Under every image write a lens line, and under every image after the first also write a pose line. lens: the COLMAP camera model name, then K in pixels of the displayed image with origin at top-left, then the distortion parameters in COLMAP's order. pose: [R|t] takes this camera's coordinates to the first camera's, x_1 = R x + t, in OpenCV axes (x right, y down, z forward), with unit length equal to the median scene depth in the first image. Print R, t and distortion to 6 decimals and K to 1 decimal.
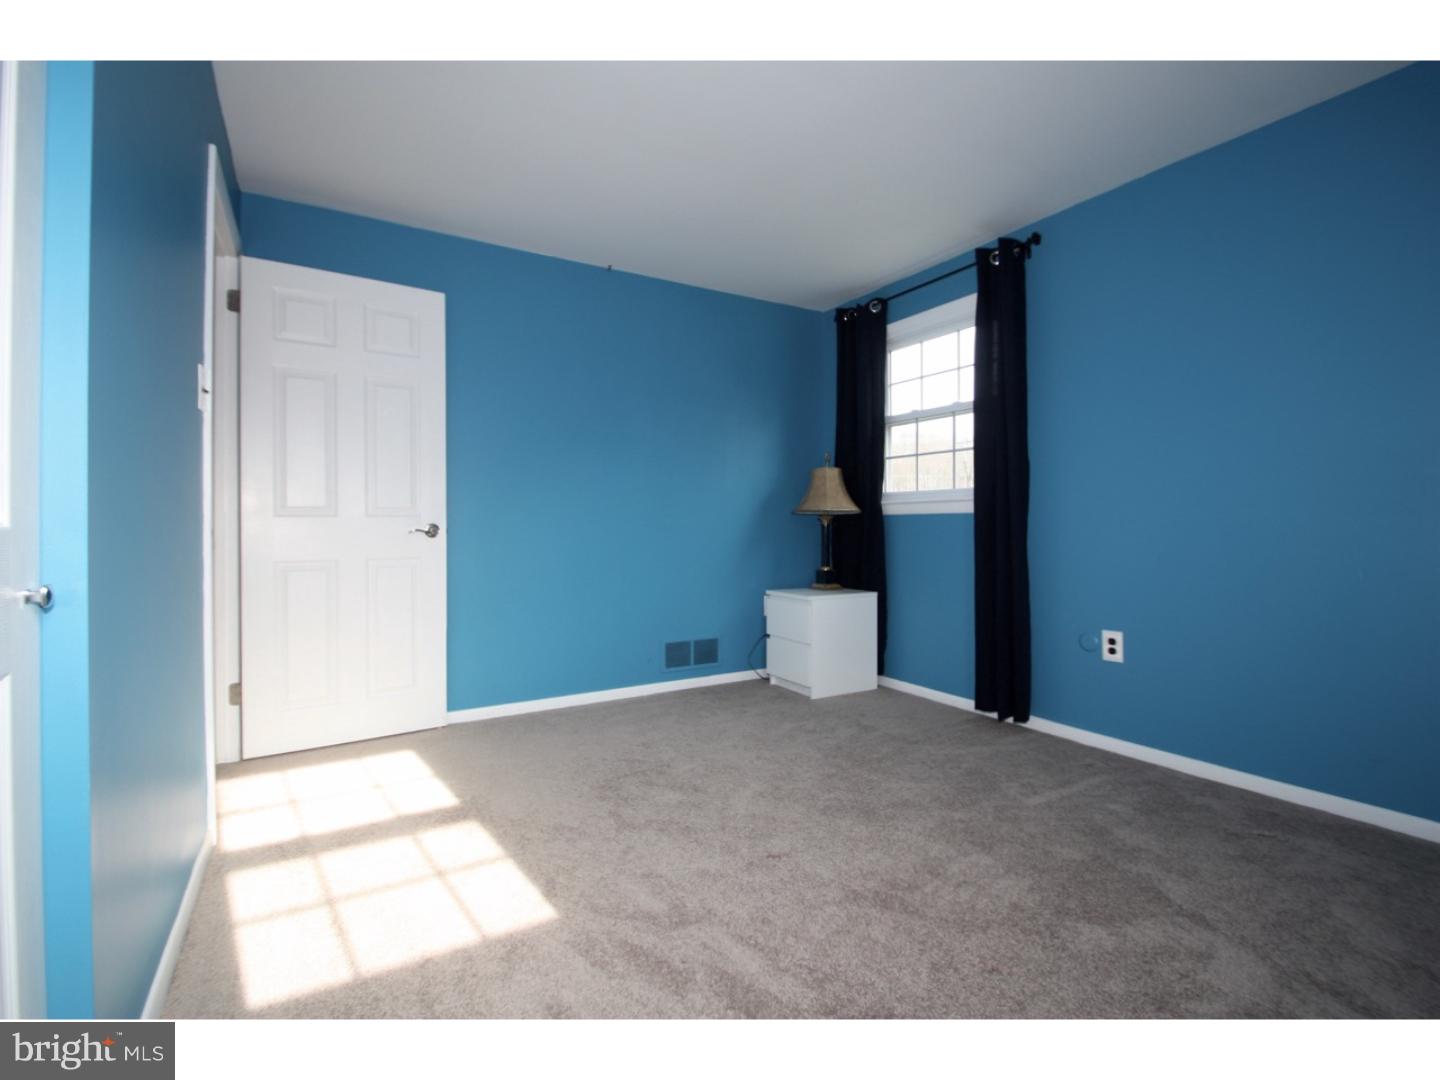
lens RADIAL K [[675.1, 0, 716.1], [0, 675.1, 532.4], [0, 0, 1]] dist [0.000644, -0.000062]
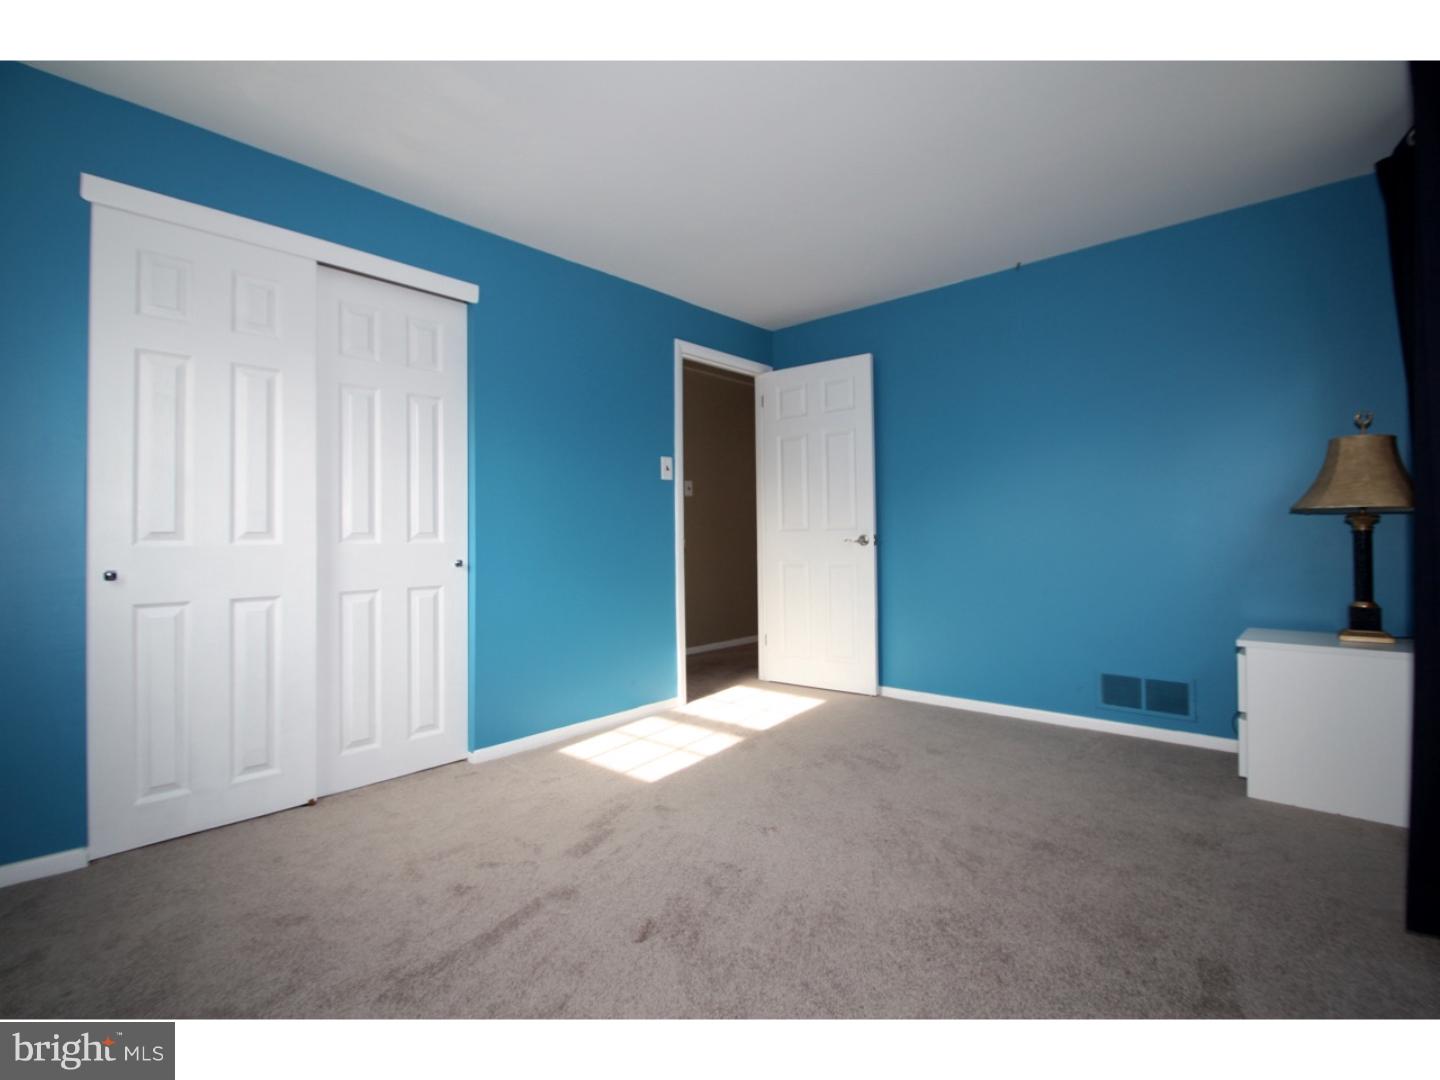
lens RADIAL K [[675.1, 0, 716.1], [0, 675.1, 532.4], [0, 0, 1]] dist [0.000644, -0.000062]
pose [[0.301250, -0.009825, -0.953494, 0.622101], [0.000169, 0.999947, -0.010250, -0.003471], [0.953545, 0.002927, 0.301236, 0.303852]]
